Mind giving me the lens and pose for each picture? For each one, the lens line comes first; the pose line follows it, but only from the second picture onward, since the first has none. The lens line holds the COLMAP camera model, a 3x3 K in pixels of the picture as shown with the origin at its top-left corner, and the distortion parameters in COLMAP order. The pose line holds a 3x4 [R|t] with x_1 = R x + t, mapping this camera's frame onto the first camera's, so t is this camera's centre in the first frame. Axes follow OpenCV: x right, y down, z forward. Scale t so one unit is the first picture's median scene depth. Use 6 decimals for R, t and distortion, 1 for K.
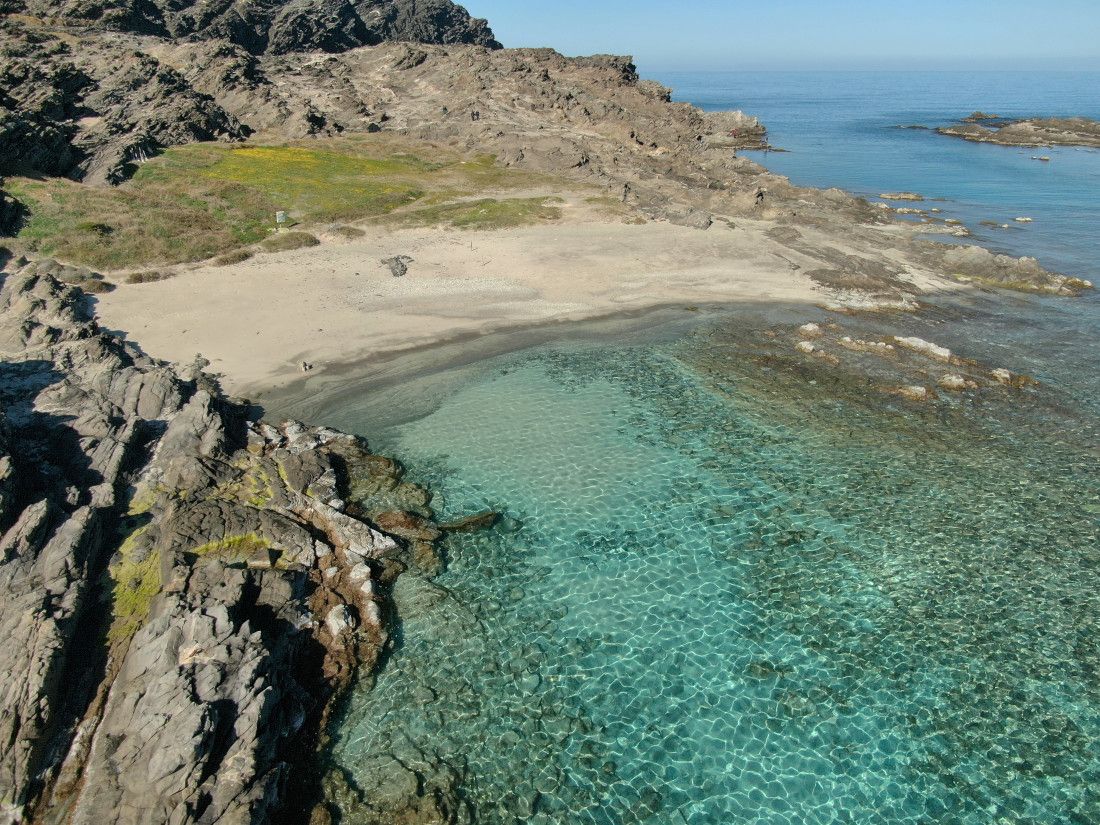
lens RADIAL K [[797.0, 0, 550.0], [0, 797.0, 412.5], [0, 0, 1]] dist [-0.012526, 0.002492]
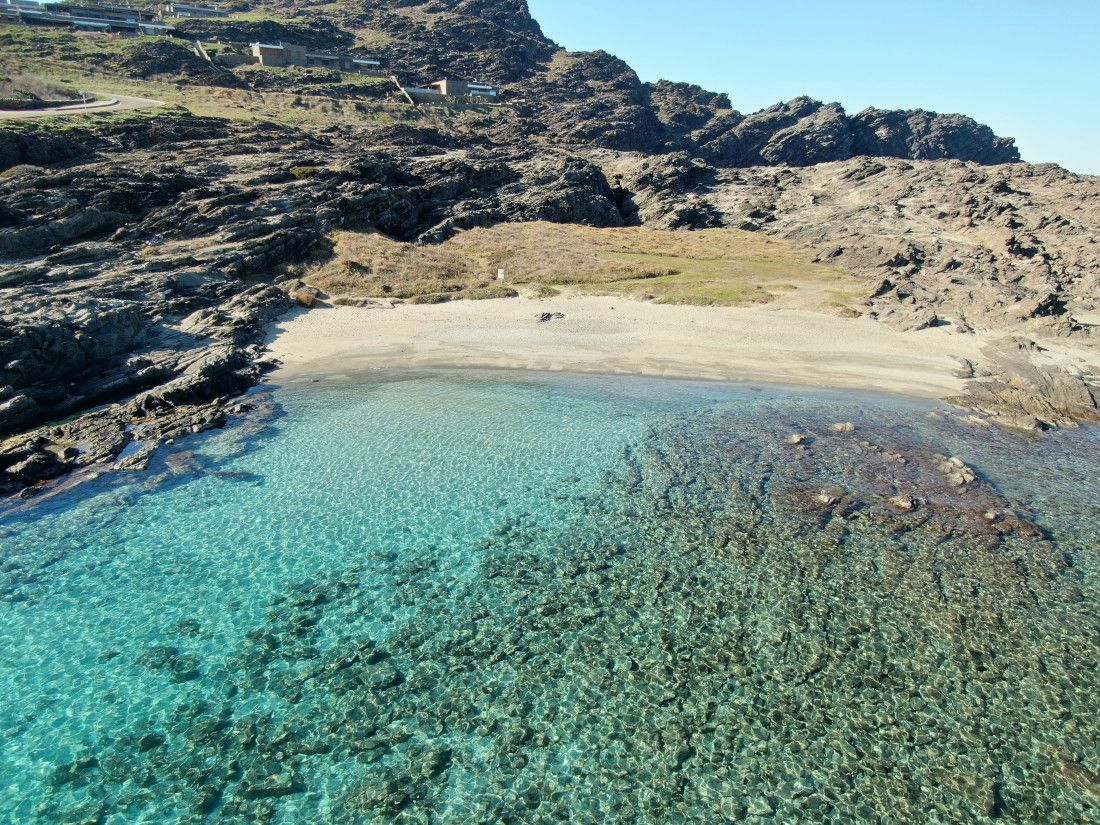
lens RADIAL K [[797.0, 0, 550.0], [0, 797.0, 412.5], [0, 0, 1]] dist [-0.012526, 0.002492]
pose [[0.812835, 0.168034, -0.557731, 0.117030], [-0.242677, 0.968124, -0.061999, 0.000270], [0.529535, 0.185743, 0.827703, 0.036369]]
